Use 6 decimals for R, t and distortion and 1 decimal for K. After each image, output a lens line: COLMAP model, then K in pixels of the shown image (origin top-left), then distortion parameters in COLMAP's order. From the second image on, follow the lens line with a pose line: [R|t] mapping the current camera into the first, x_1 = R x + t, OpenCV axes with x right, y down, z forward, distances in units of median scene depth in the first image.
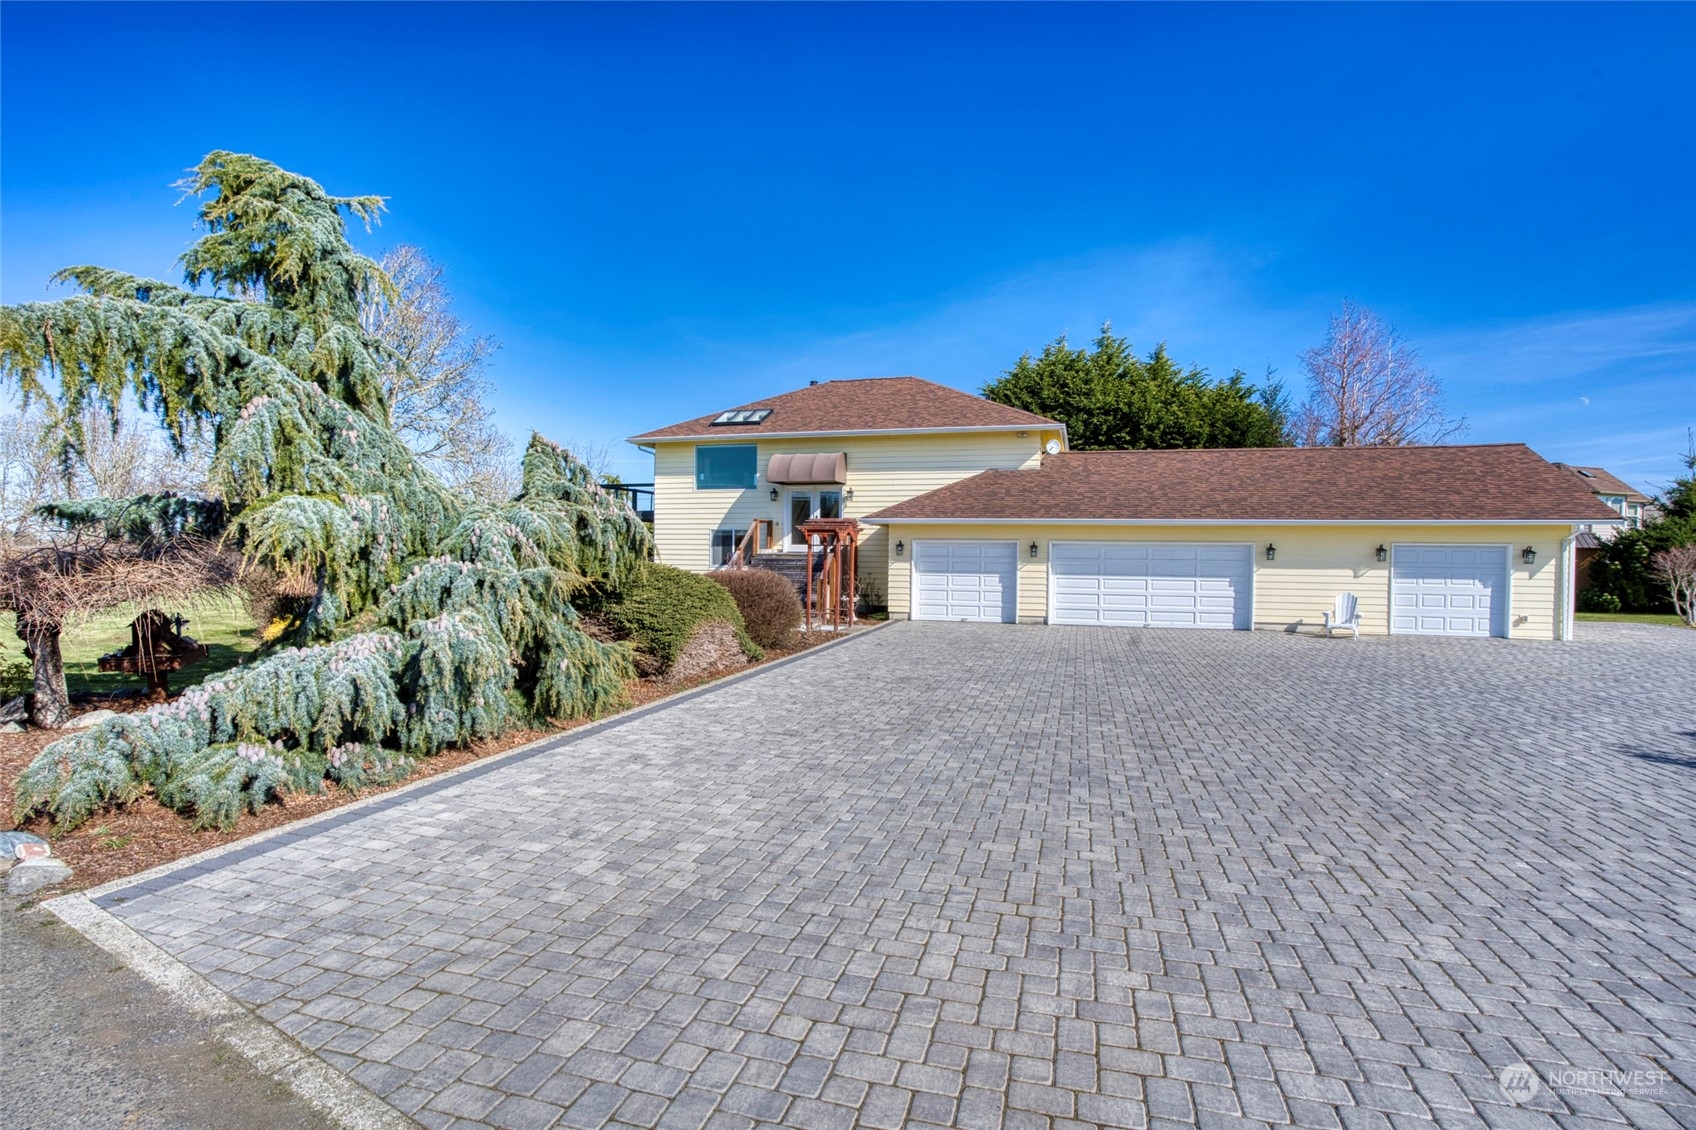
lens RADIAL K [[840.4, 0, 848.0], [0, 840.4, 565.0], [0, 0, 1]] dist [-0.073802, 0.034912]
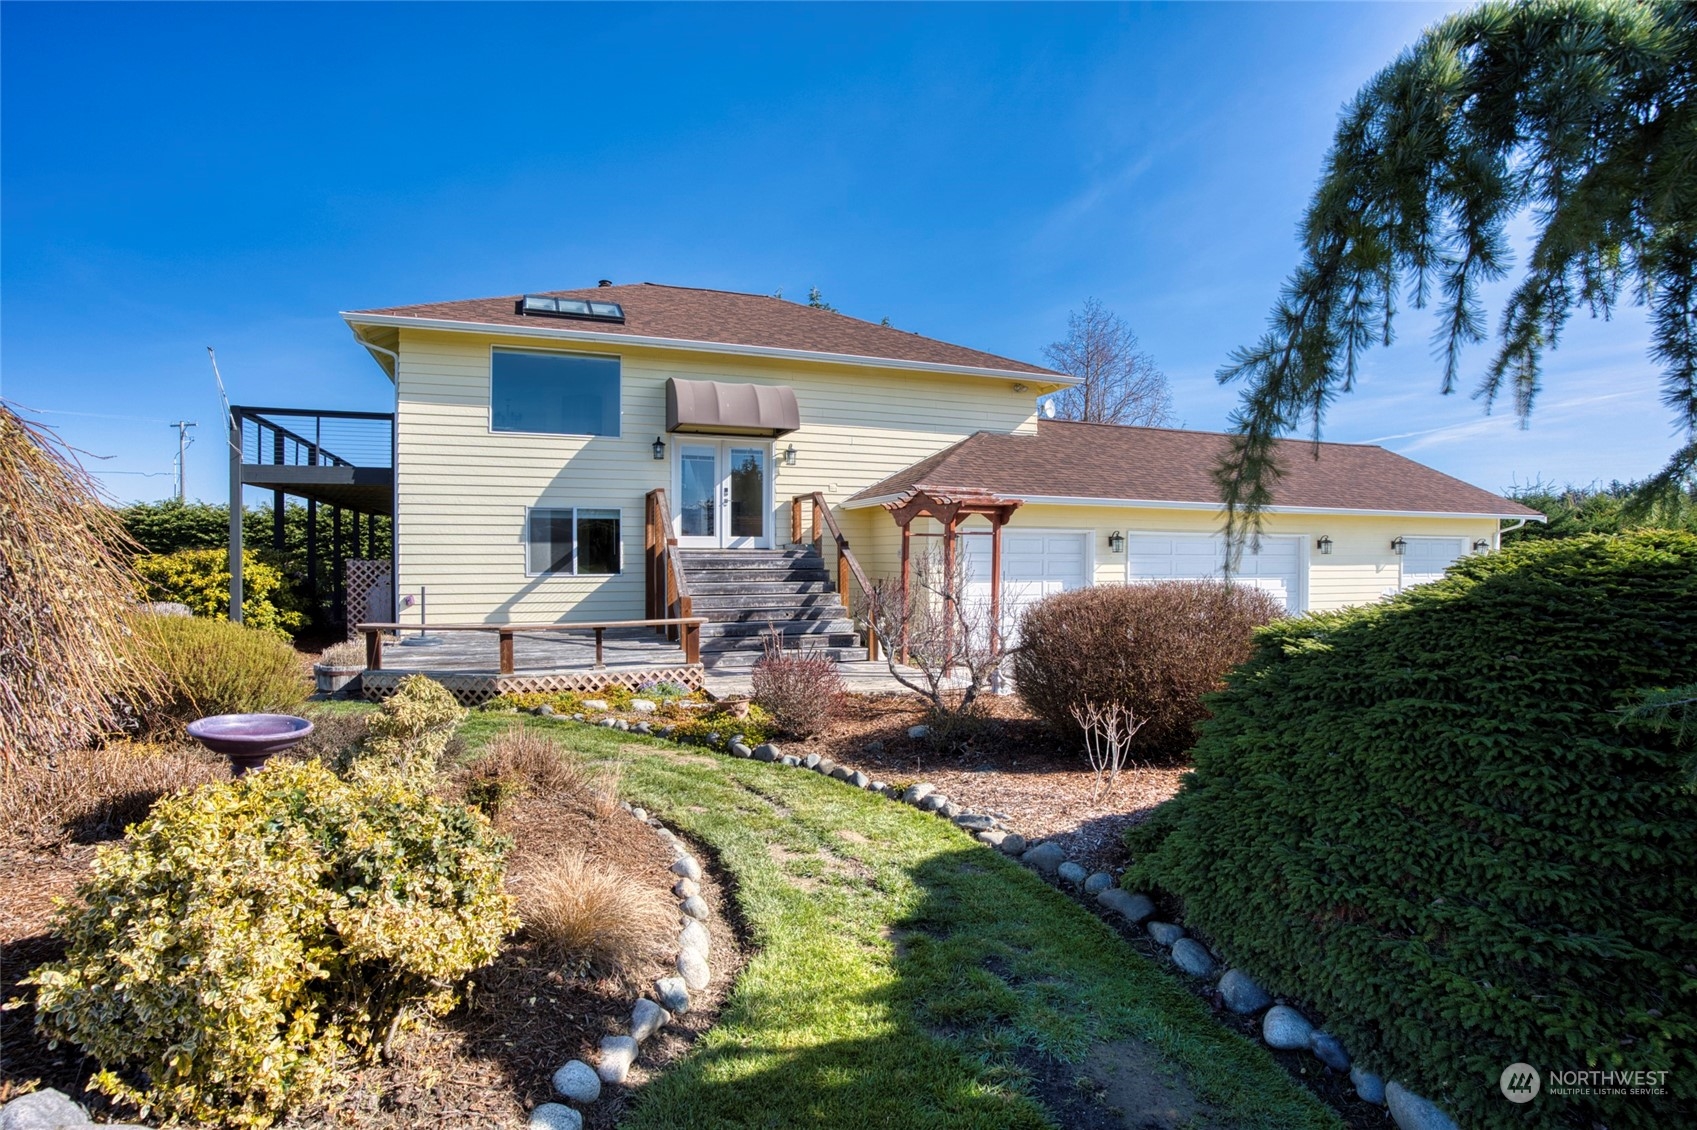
lens RADIAL K [[840.9, 0, 848.5], [0, 840.9, 565.0], [0, 0, 1]] dist [-0.073802, 0.034912]
pose [[0.805746, -0.014217, 0.592091, -0.324041], [0.012305, 0.999898, 0.007264, -0.006300], [-0.592134, 0.001432, 0.805838, 0.459180]]
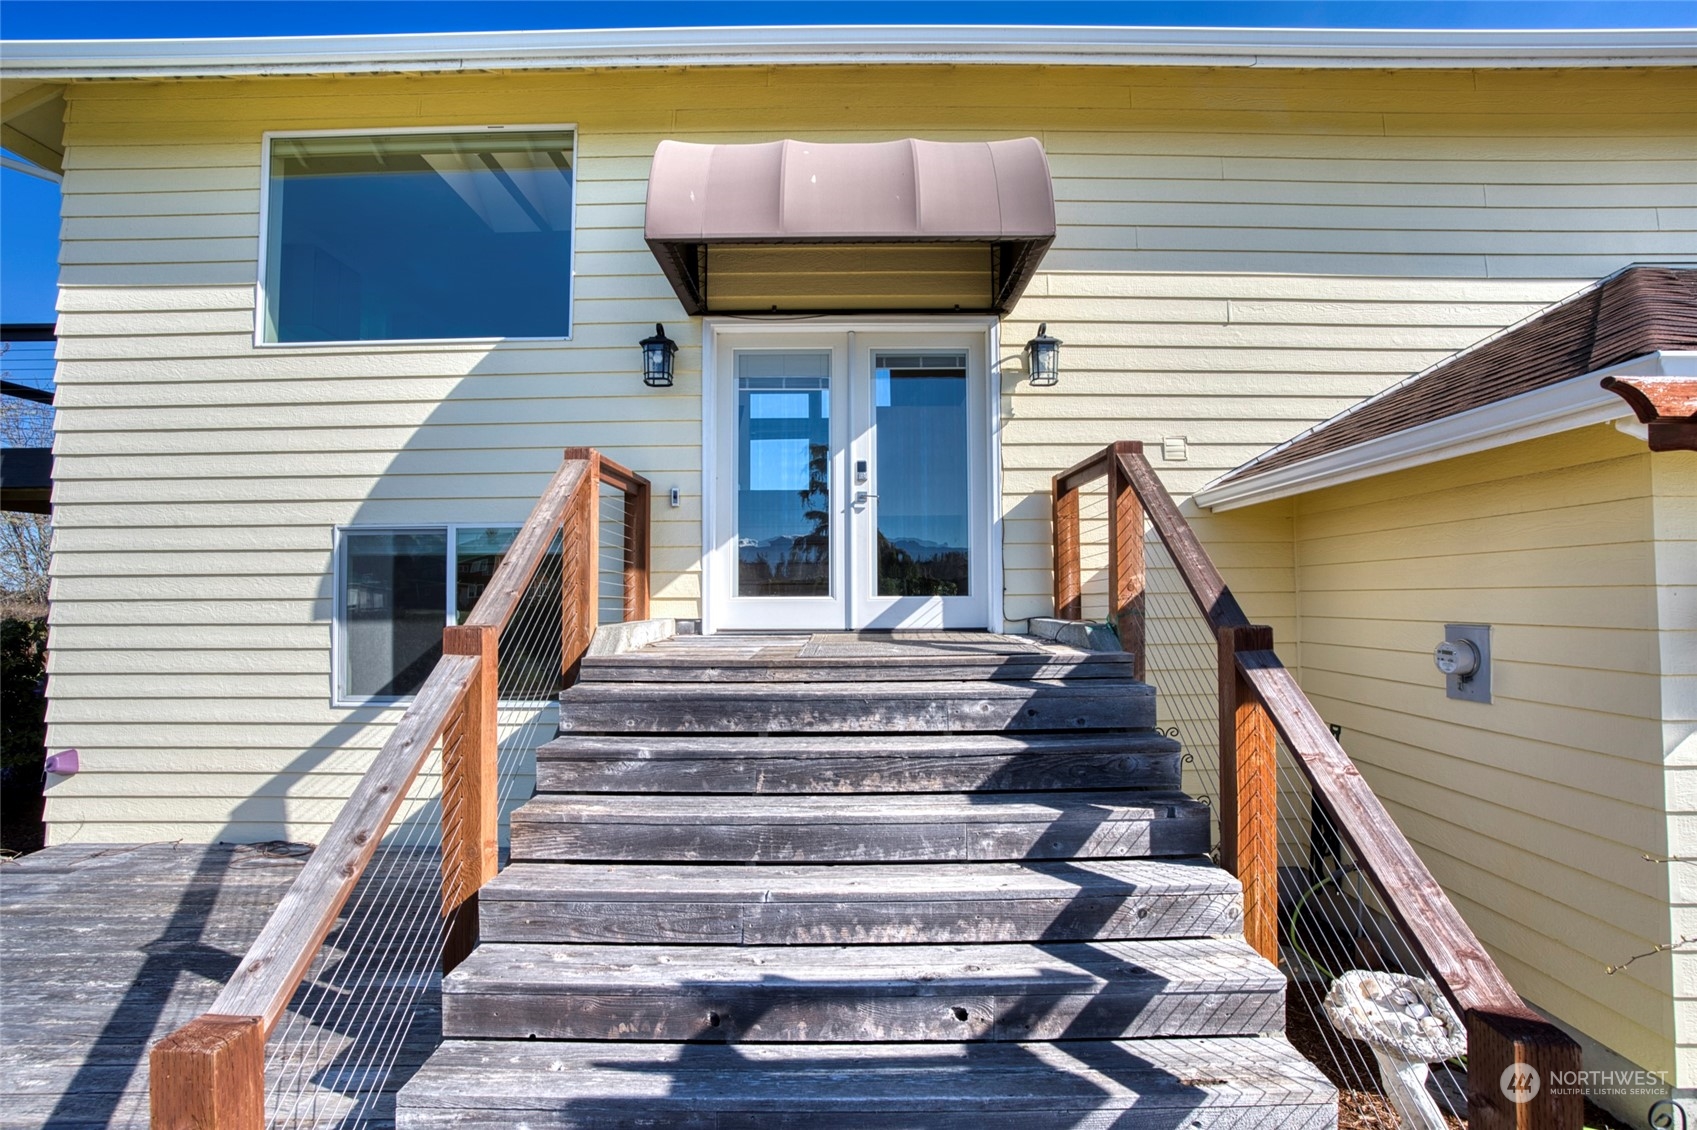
lens RADIAL K [[840.9, 0, 848.5], [0, 840.9, 565.0], [0, 0, 1]] dist [-0.073802, 0.034912]
pose [[0.966391, -0.002851, 0.257061, -0.095907], [0.015881, 0.998691, -0.048628, -0.021104], [-0.256586, 0.051076, 0.965171, 0.790206]]
